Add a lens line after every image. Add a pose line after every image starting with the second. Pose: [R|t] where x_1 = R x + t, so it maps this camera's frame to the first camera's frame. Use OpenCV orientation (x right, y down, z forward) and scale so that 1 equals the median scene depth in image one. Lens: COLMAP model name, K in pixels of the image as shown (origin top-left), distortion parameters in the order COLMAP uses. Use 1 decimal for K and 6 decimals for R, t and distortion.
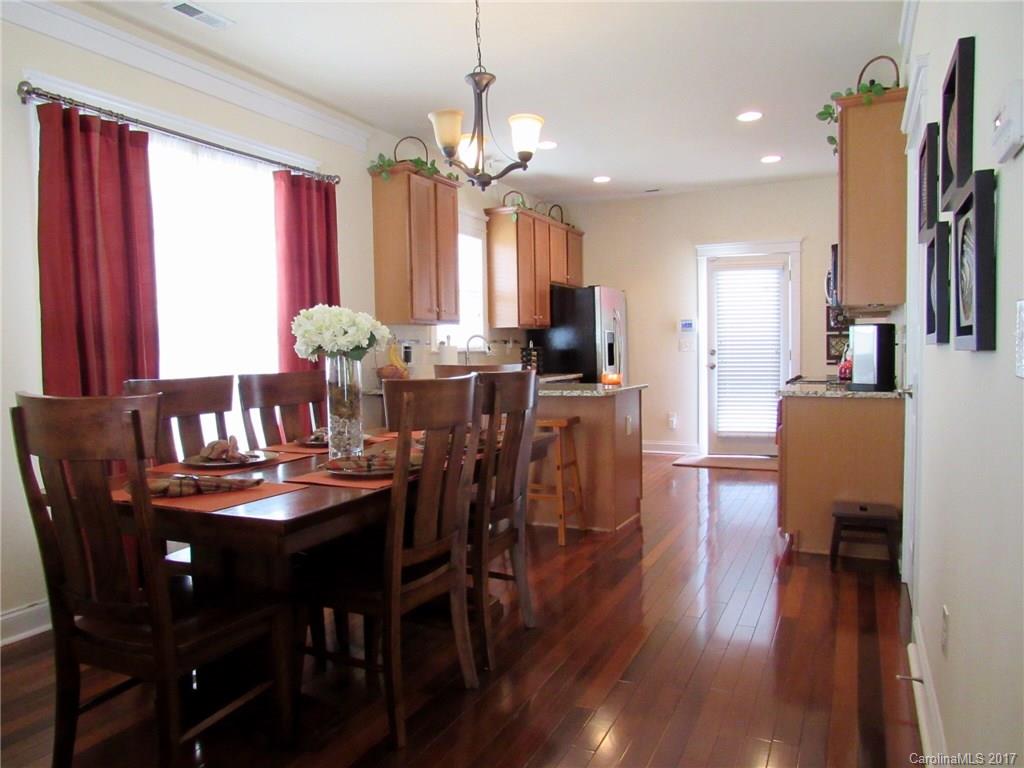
lens RADIAL K [[713.0, 0, 517.1], [0, 713.0, 387.6], [0, 0, 1]] dist [-0.041860, 0.001553]
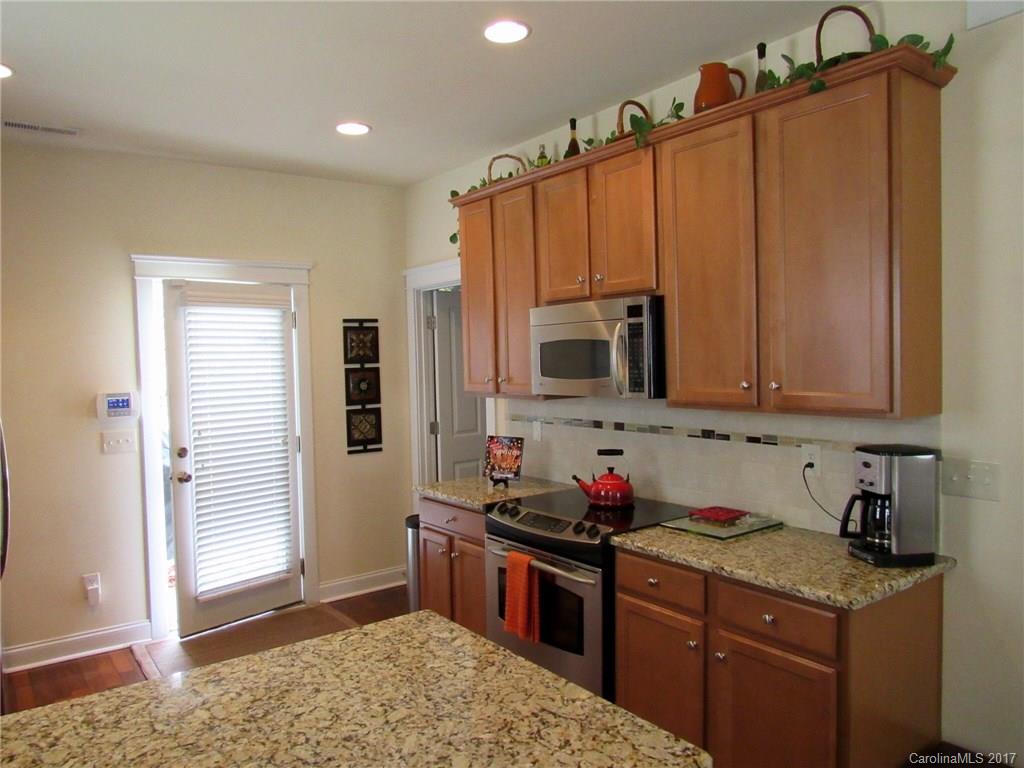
lens RADIAL K [[725.2, 0, 457.5], [0, 725.2, 383.4], [0, 0, 1]] dist [-0.000155, 0.000752]
pose [[0.498228, -0.032064, 0.866453, -0.110014], [0.067239, 0.997735, -0.001741, -0.091496], [-0.864435, 0.059127, 0.499256, 0.554329]]
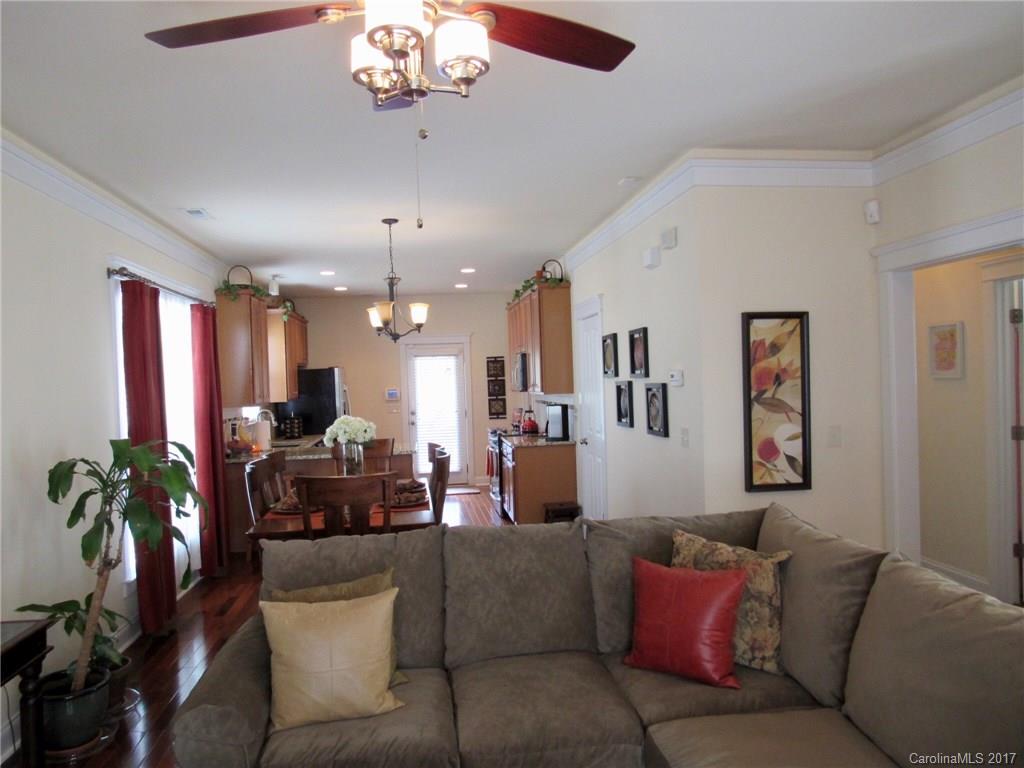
lens RADIAL K [[718.0, 0, 512.0], [0, 718.0, 384.0], [0, 0, 1]] dist [-0.032260, 0.003742]
pose [[0.833984, -0.017061, 0.551526, -0.344654], [0.050254, 0.997716, -0.045127, -0.035433], [-0.549496, 0.065351, 0.832936, -0.275927]]
